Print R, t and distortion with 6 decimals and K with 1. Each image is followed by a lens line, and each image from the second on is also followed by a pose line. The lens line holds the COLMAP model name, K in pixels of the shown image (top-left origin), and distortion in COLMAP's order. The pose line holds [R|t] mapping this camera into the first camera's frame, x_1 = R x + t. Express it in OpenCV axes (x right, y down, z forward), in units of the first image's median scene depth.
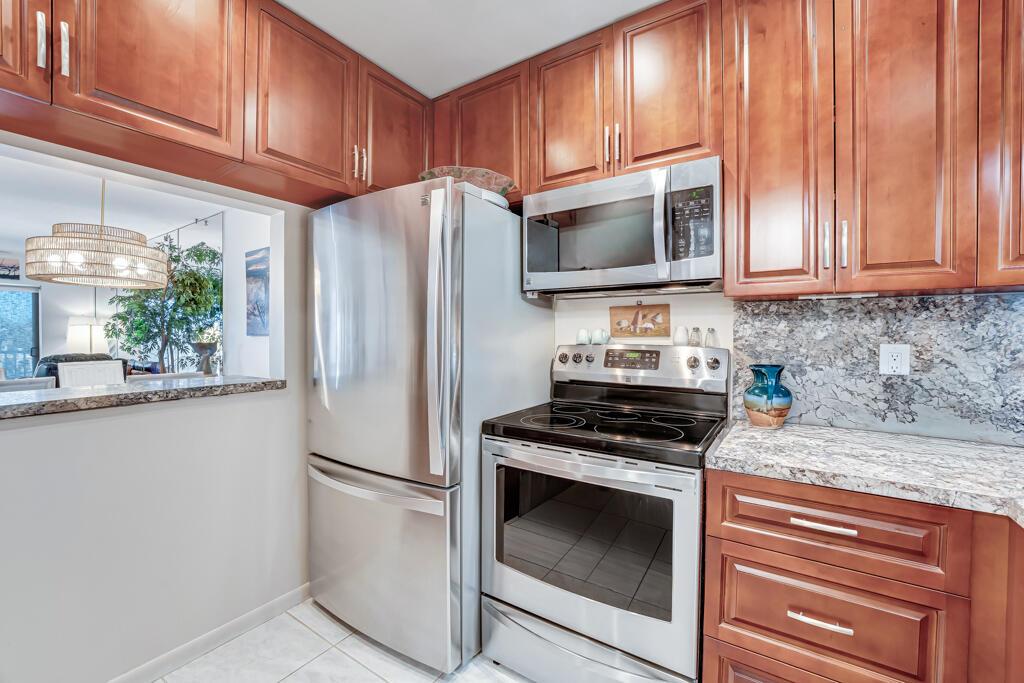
lens RADIAL K [[429.4, 0, 517.0], [0, 429.4, 339.8], [0, 0, 1]] dist [0.002867, 0.000405]
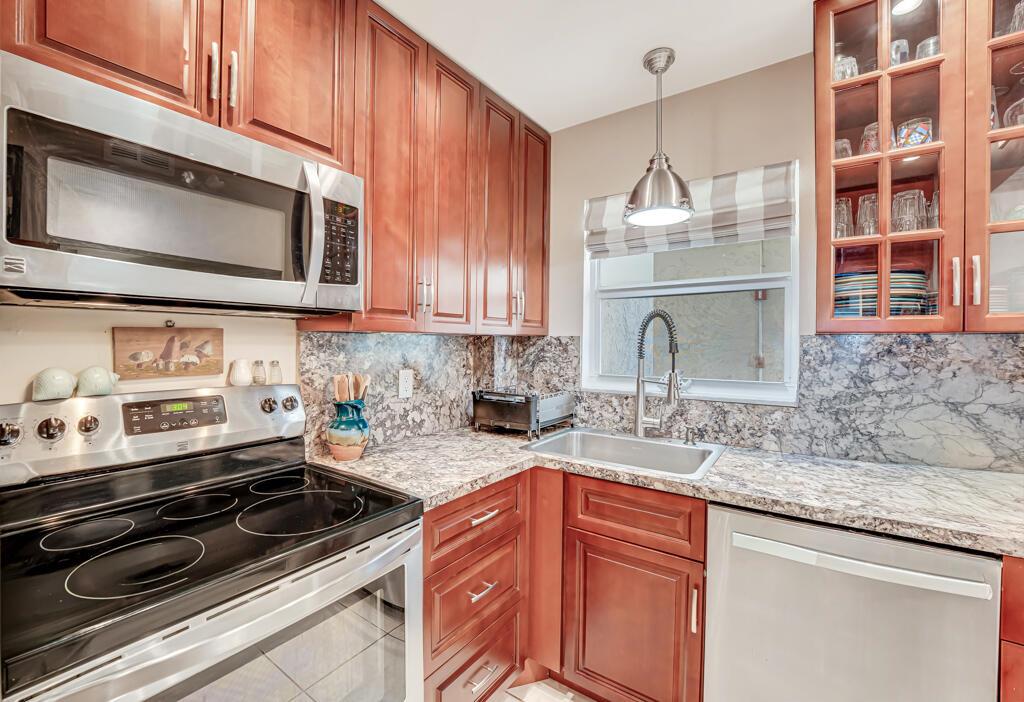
lens RADIAL K [[440.5, 0, 485.5], [0, 440.5, 346.1], [0, 0, 1]] dist [-0.021963, 0.000316]
pose [[0.060720, -0.010053, 0.998104, -0.382691], [0.010092, 0.999904, 0.009457, -0.061934], [-0.998104, 0.009499, 0.060816, 0.567049]]
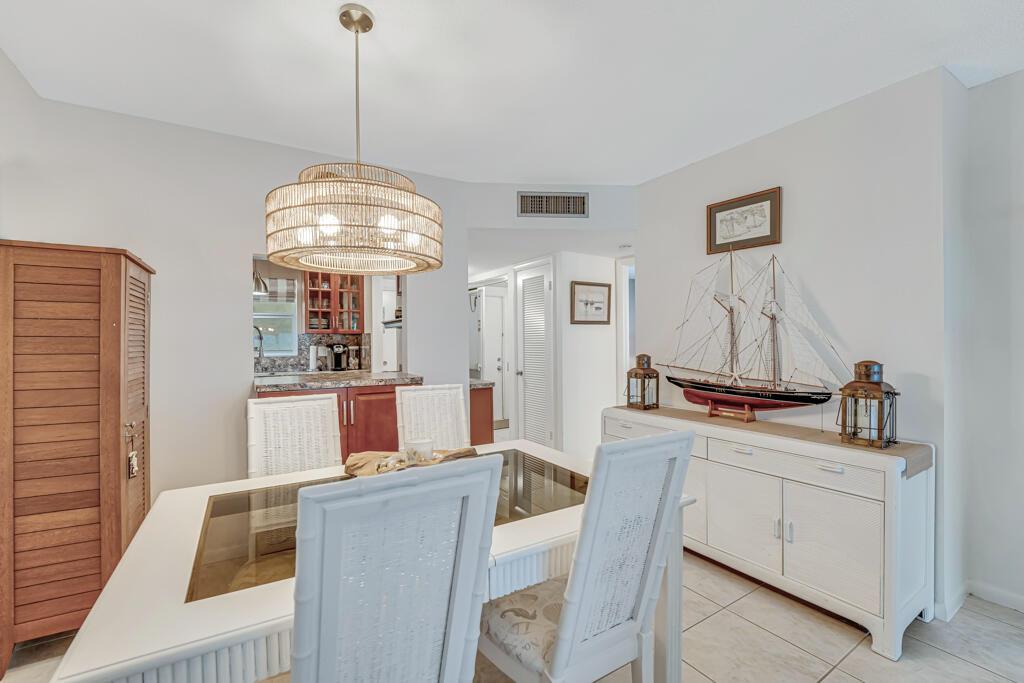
lens RADIAL K [[452.0, 0, 512.0], [0, 452.0, 341.5], [0, 0, 1]] dist [0.001542, 0.000108]
pose [[-0.904962, 0.003387, 0.425479, -2.183771], [0.010906, 0.999824, 0.015238, -0.049838], [-0.425353, 0.018430, -0.904840, 2.244192]]
